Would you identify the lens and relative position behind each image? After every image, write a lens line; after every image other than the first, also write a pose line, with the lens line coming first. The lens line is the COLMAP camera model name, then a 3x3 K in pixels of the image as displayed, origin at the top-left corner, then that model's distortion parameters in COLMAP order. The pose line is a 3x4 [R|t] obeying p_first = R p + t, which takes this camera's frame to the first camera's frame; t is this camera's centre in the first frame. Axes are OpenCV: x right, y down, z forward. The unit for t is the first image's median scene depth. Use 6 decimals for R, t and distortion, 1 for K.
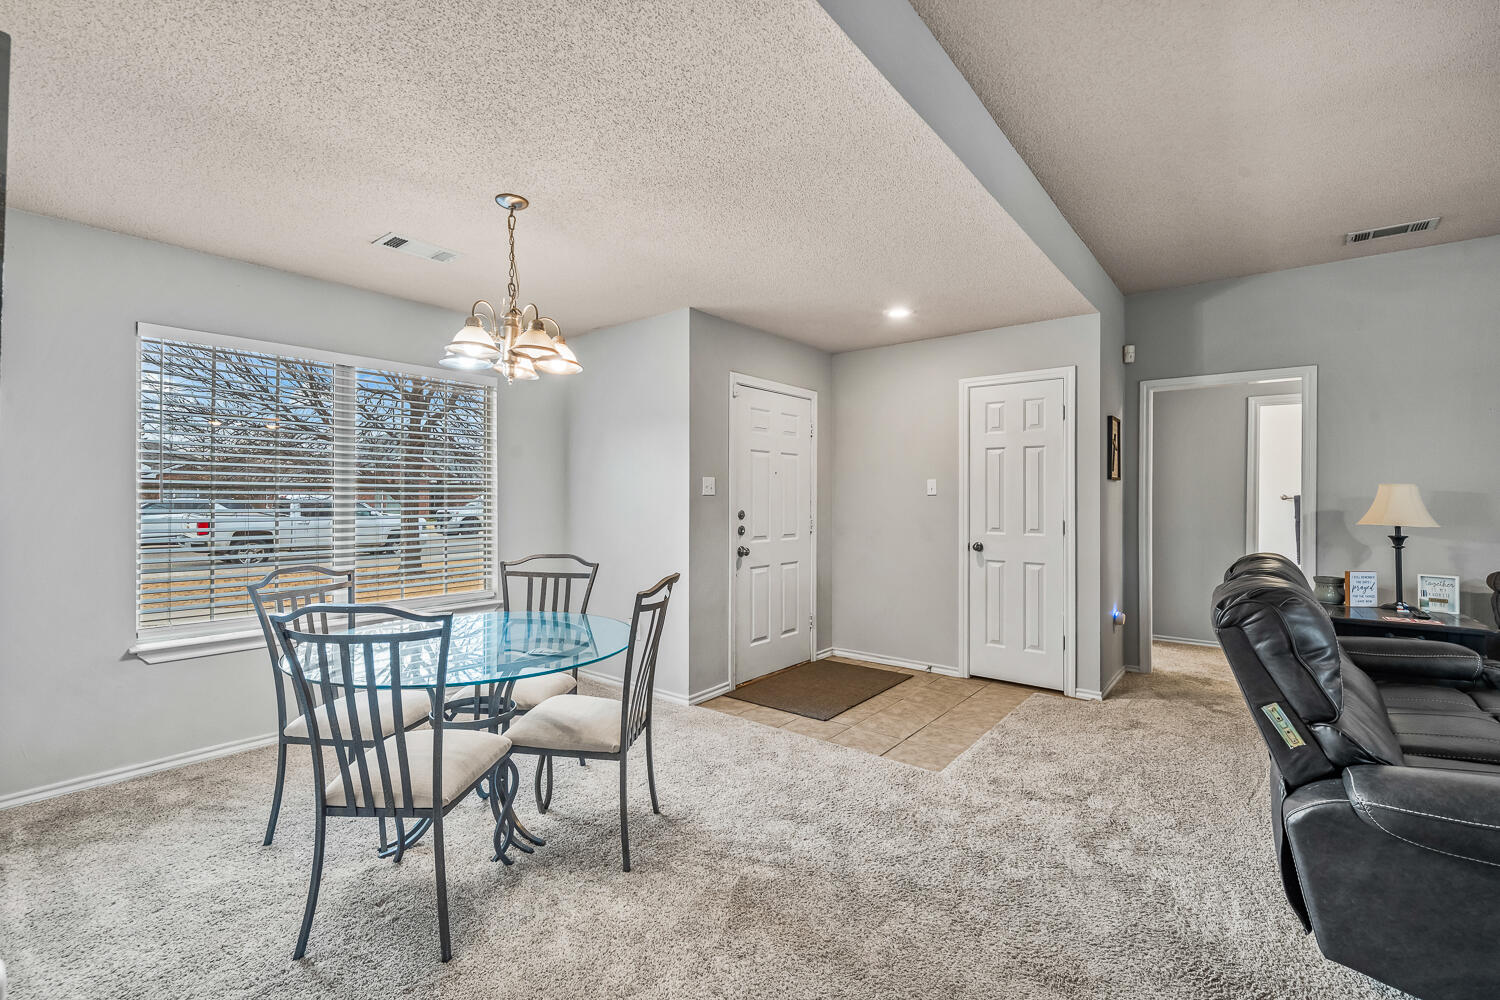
lens RADIAL K [[635.4, 0, 745.5], [0, 635.4, 496.1], [0, 0, 1]] dist [0.001808, 0.000232]
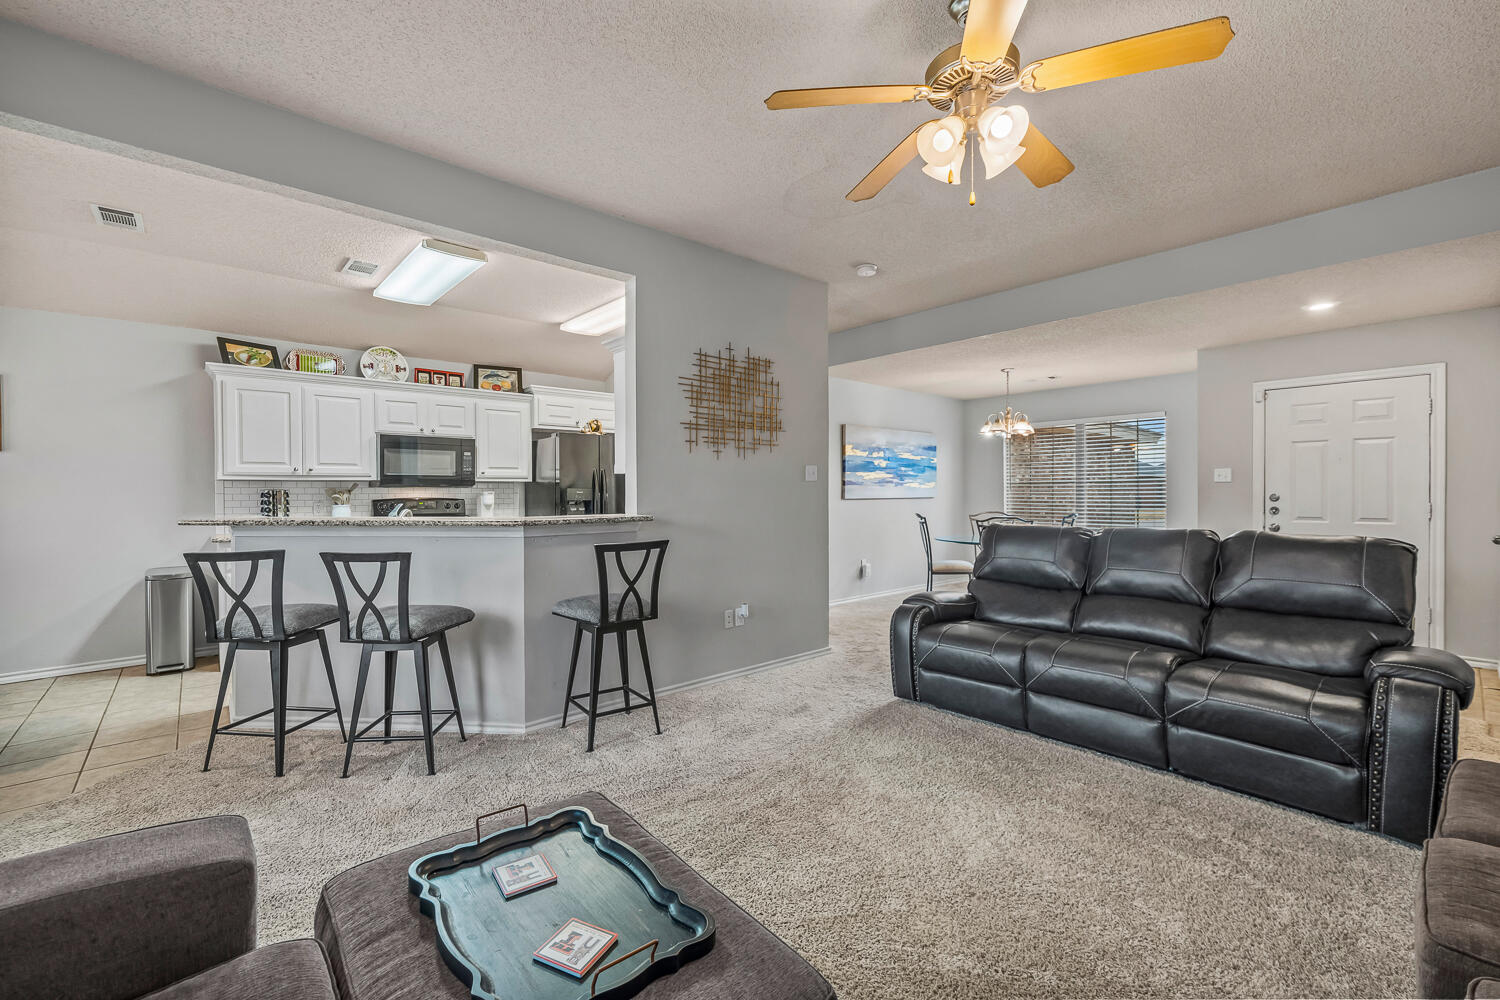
lens RADIAL K [[626.7, 0, 750.5], [0, 626.7, 500.1], [0, 0, 1]] dist [-0.000568, -0.000064]
pose [[-0.174790, 0.005439, -0.984591, 1.430240], [0.009351, 0.999949, 0.003864, 0.022449], [0.984561, -0.008531, -0.174832, 0.243740]]
